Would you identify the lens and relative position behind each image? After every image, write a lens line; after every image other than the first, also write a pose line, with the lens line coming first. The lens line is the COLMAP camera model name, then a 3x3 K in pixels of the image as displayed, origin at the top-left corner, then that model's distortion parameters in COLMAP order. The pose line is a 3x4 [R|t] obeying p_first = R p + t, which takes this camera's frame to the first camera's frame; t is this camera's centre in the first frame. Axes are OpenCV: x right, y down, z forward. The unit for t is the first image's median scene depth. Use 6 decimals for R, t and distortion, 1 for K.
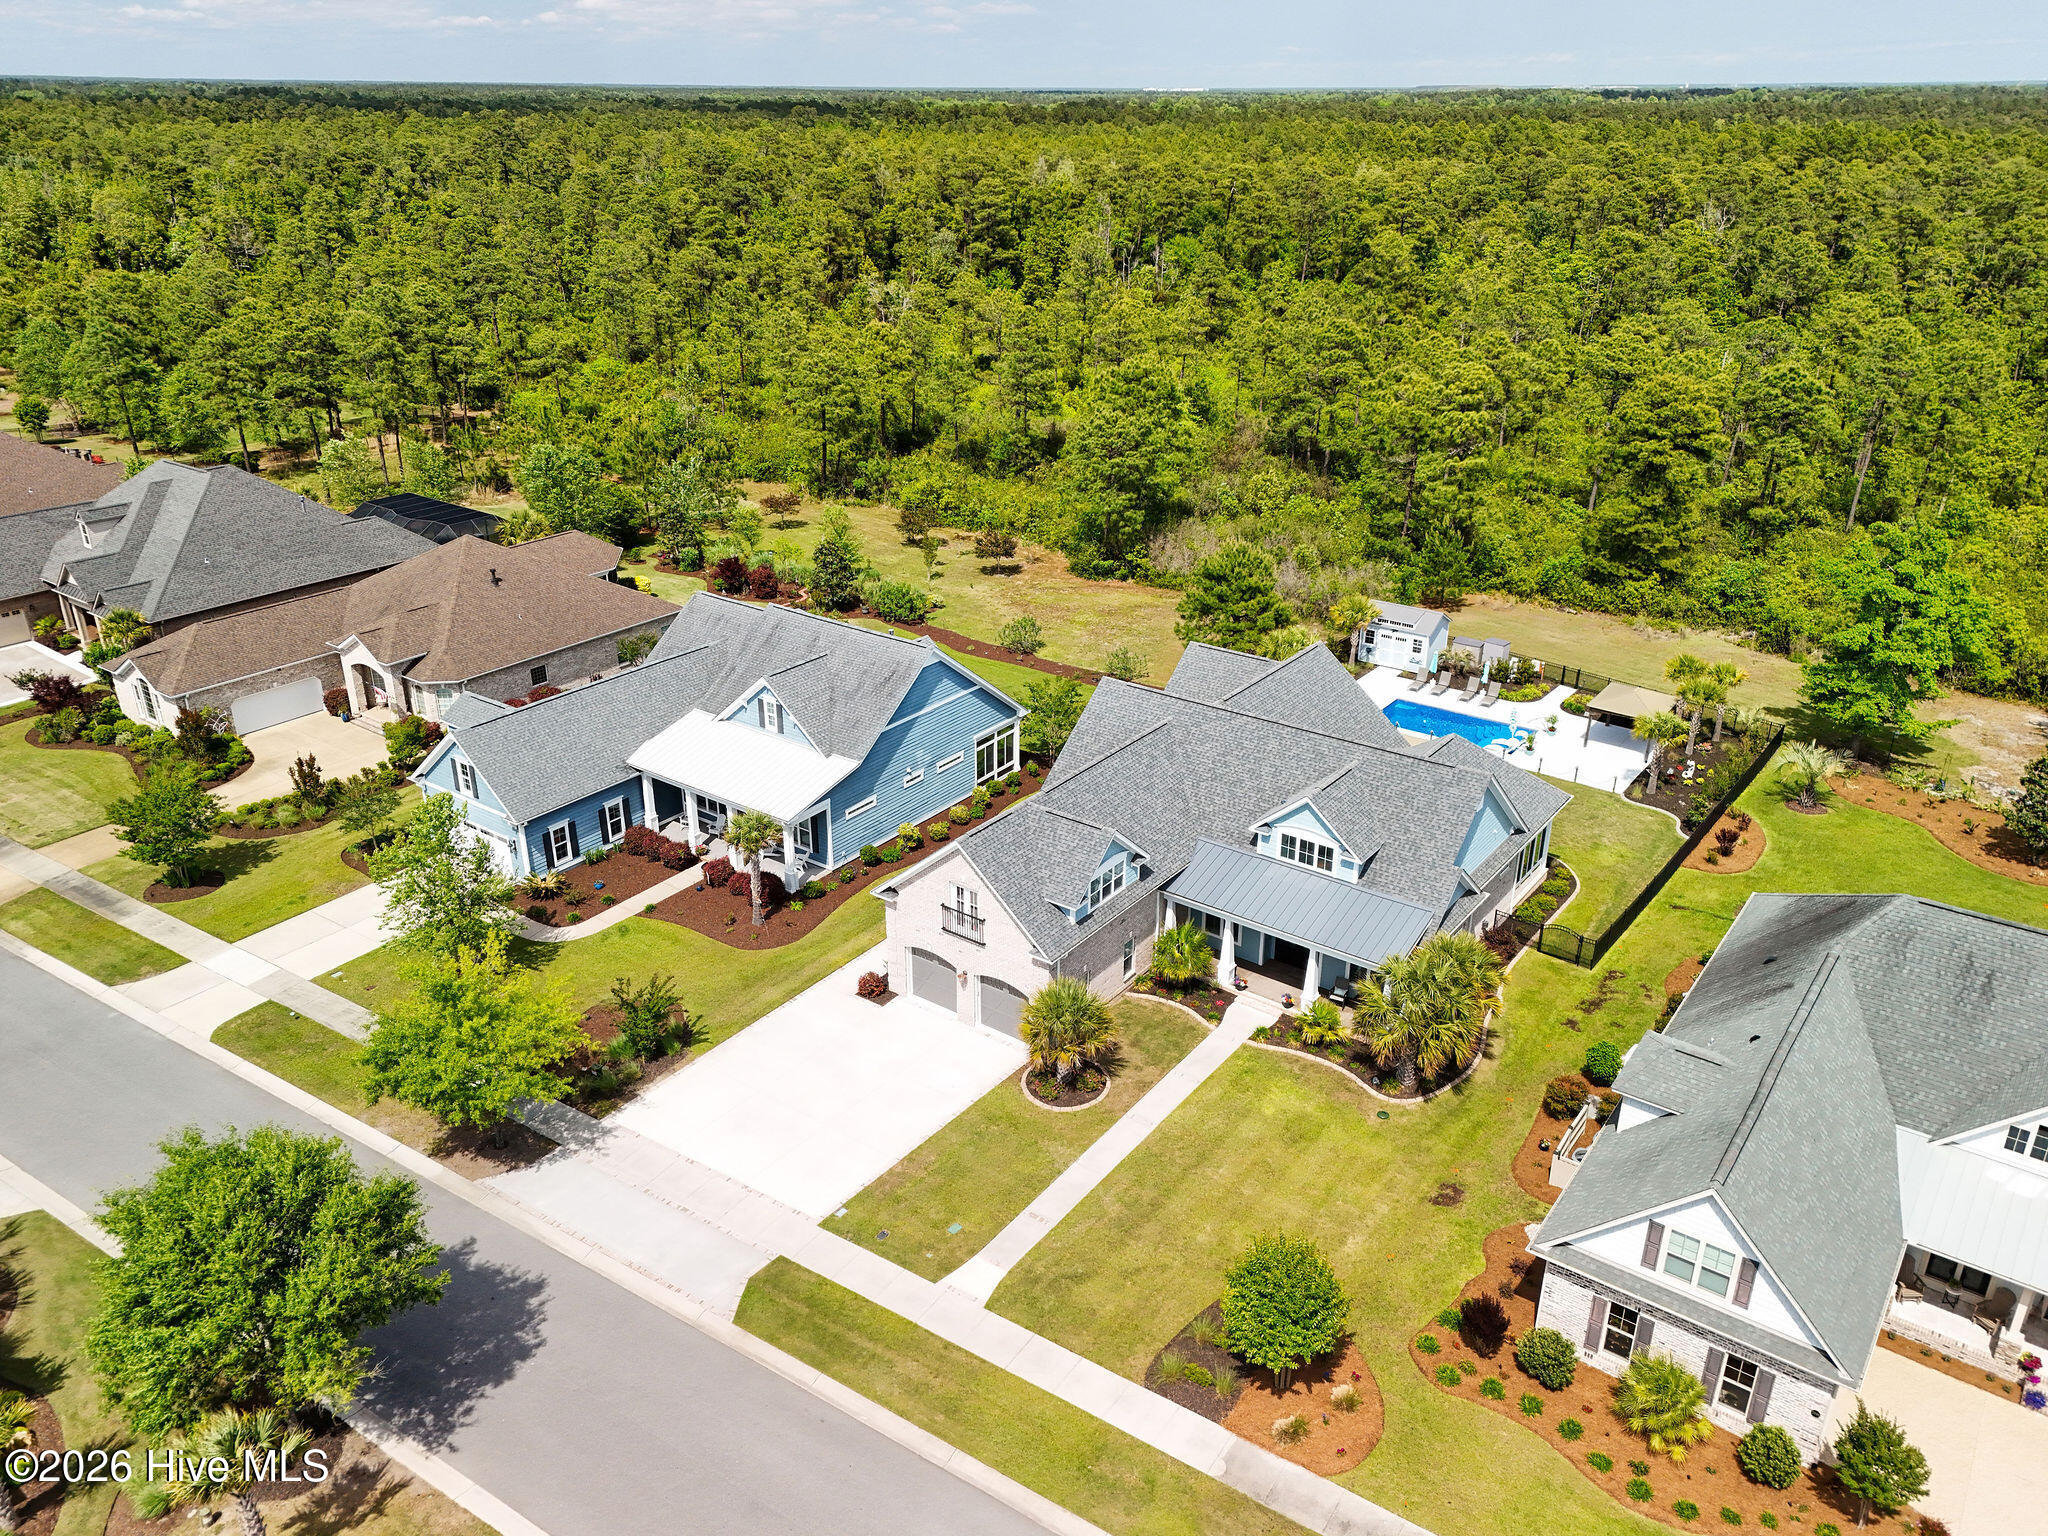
lens RADIAL K [[1496.0, 0, 1032.2], [0, 1496.0, 766.4], [0, 0, 1]] dist [0.081765, -0.086128]
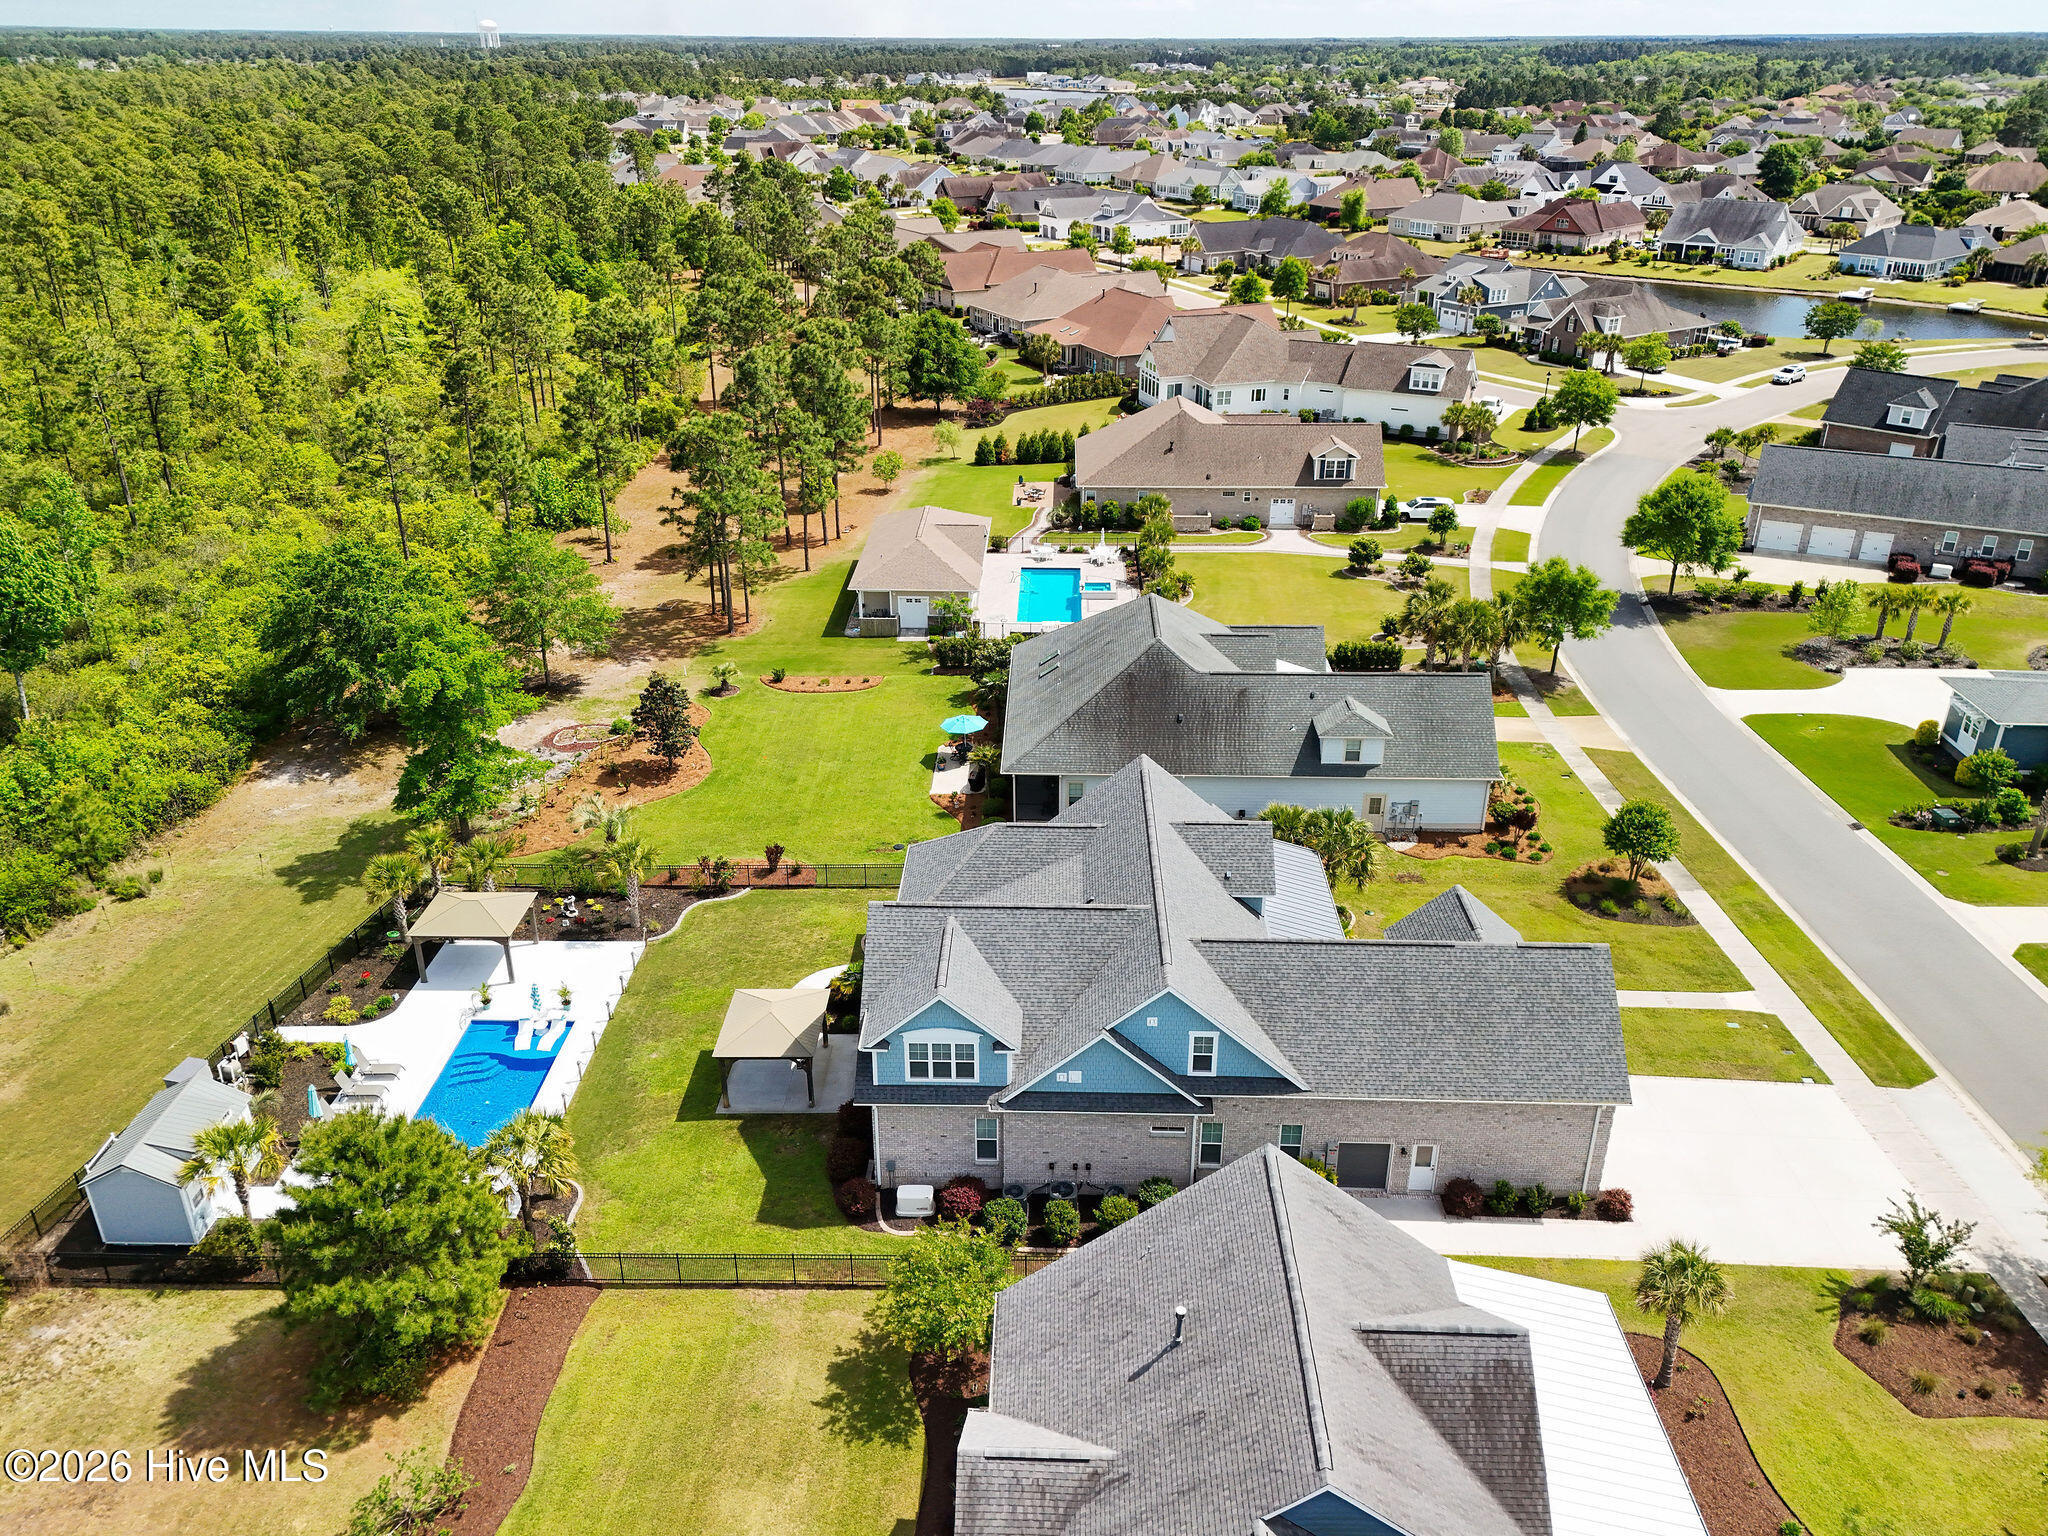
lens RADIAL K [[1499.9, 0, 1045.6], [0, 1499.9, 765.9], [0, 0, 1]] dist [0.085313, -0.087141]
pose [[-0.580690, -0.352141, 0.734027, -0.407784], [0.328230, 0.723827, 0.606910, -0.586261], [-0.745026, 0.593357, -0.304736, 1.177625]]
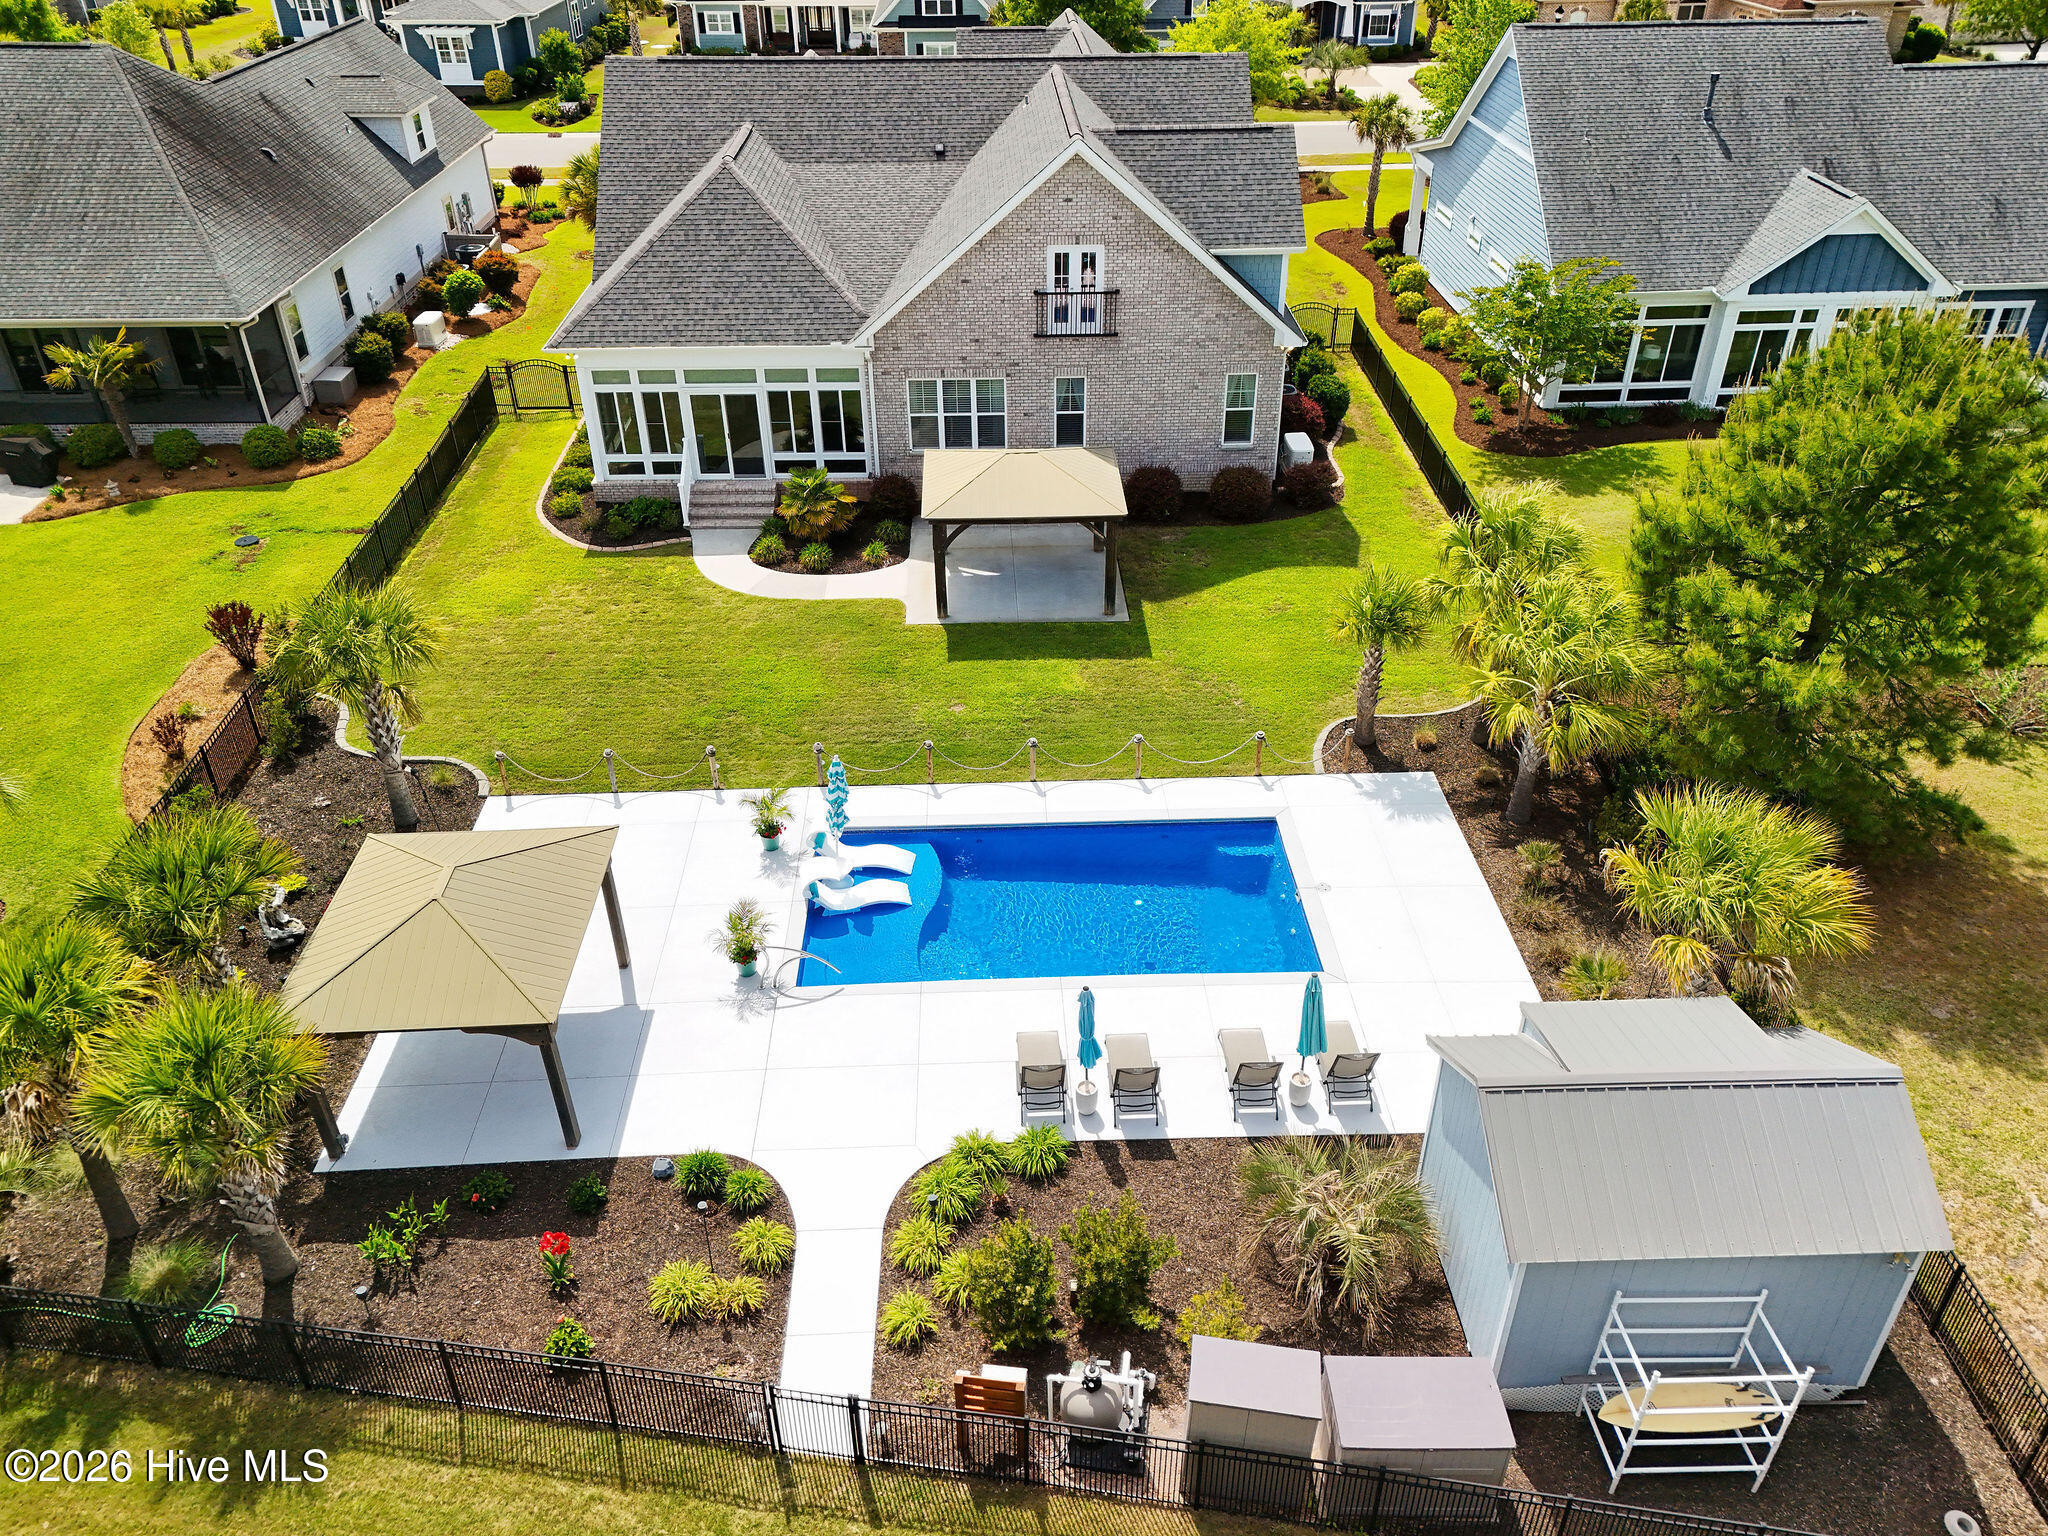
lens RADIAL K [[1491.1, 0, 1033.6], [0, 1491.1, 765.4], [0, 0, 1]] dist [0.099989, -0.119264]
pose [[-0.781191, 0.340836, -0.523040, 0.541123], [-0.257066, 0.587869, 0.767025, -0.340092], [0.568909, 0.733649, -0.371621, 1.371576]]
